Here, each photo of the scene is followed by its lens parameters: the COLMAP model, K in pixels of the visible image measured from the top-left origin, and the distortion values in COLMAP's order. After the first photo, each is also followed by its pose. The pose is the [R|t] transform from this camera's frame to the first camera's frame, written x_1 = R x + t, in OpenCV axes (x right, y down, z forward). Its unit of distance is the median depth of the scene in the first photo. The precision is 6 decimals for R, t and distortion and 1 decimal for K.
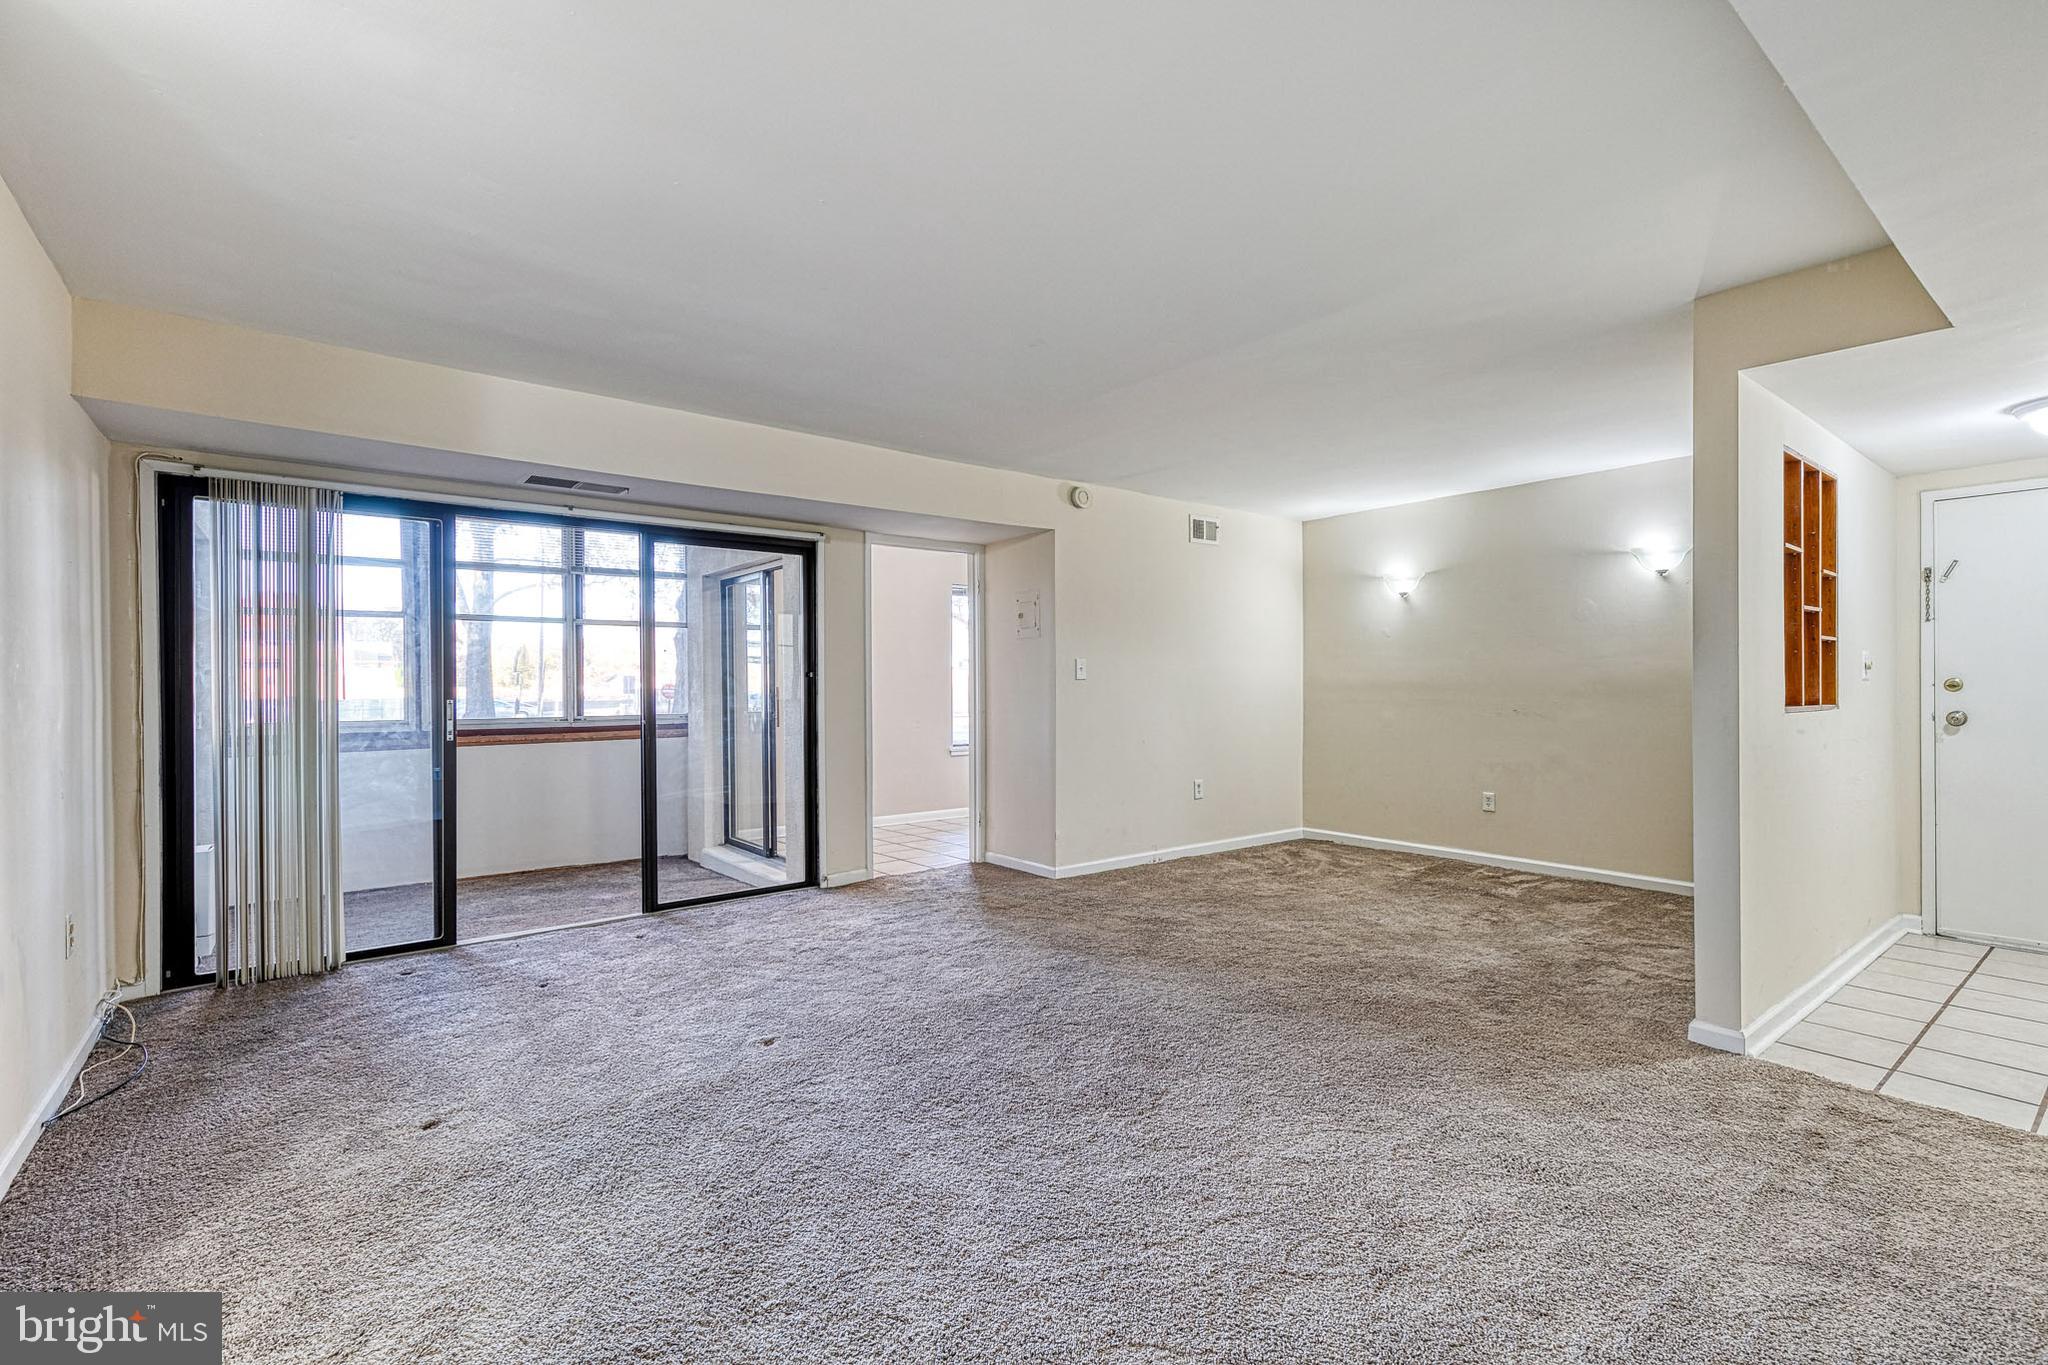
lens RADIAL K [[912.8, 0, 1032.8], [0, 912.8, 686.1], [0, 0, 1]] dist [0.008515, -0.001334]
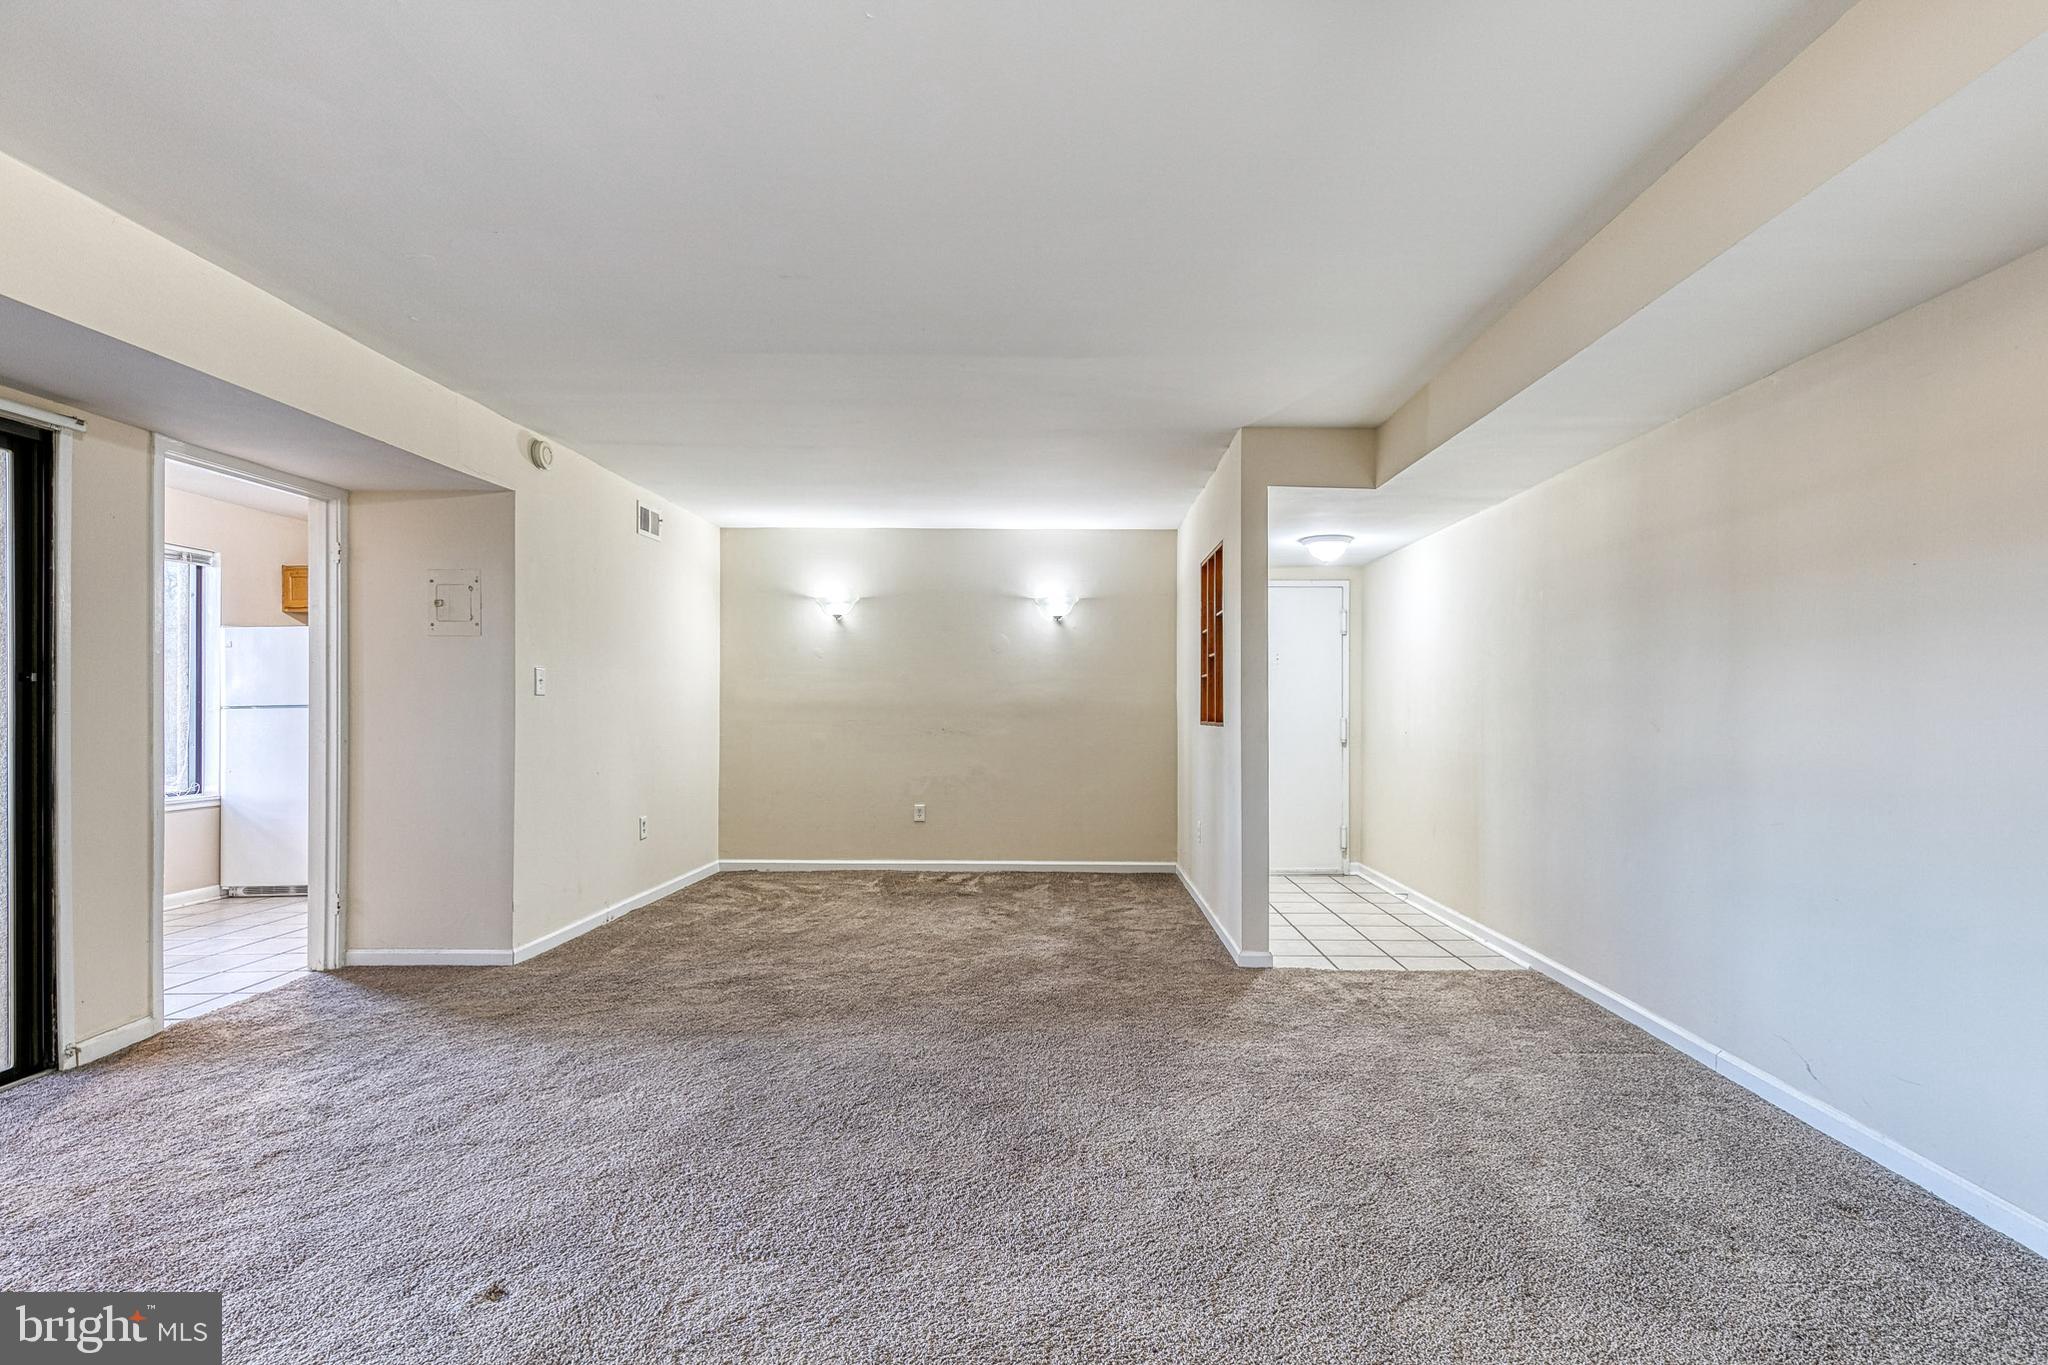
lens RADIAL K [[944.5, 0, 1053.8], [0, 944.5, 706.2], [0, 0, 1]] dist [0.011248, -0.001653]
pose [[0.625156, 0.007723, 0.780462, -0.425981], [-0.006259, 0.999968, -0.004882, 0.004691], [-0.780475, -0.001832, 0.625185, 0.253985]]
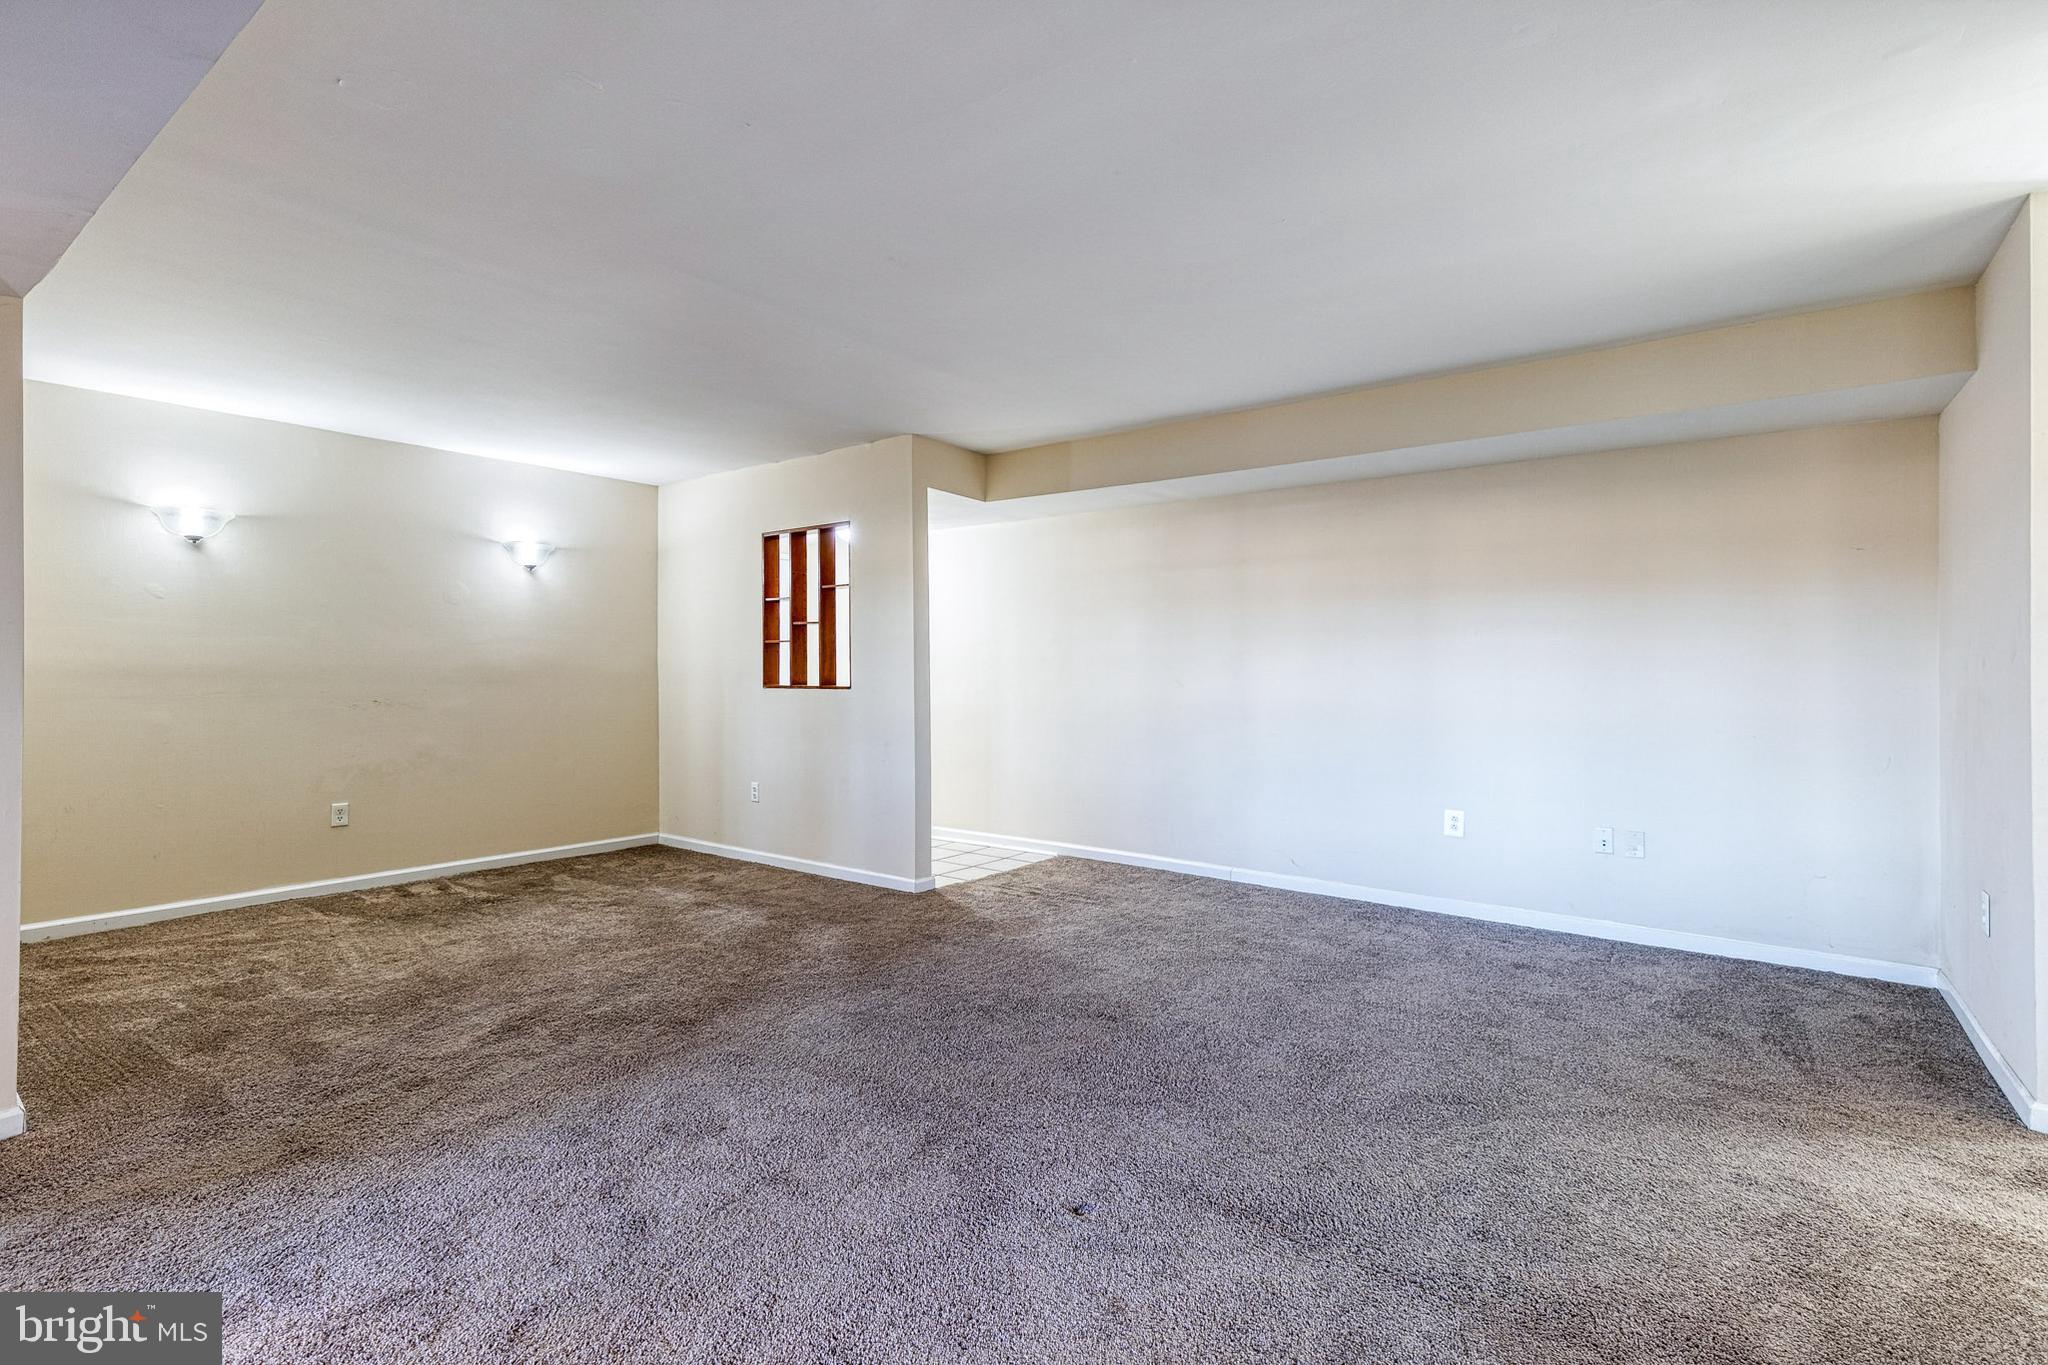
lens RADIAL K [[969.1, 0, 1027.4], [0, 969.1, 669.5], [0, 0, 1]] dist [0.013165, -0.001831]
pose [[-0.250080, 0.004322, 0.968216, -0.744301], [0.000172, 0.999990, -0.004420, 0.001351], [-0.968225, -0.000939, -0.250078, 0.938343]]
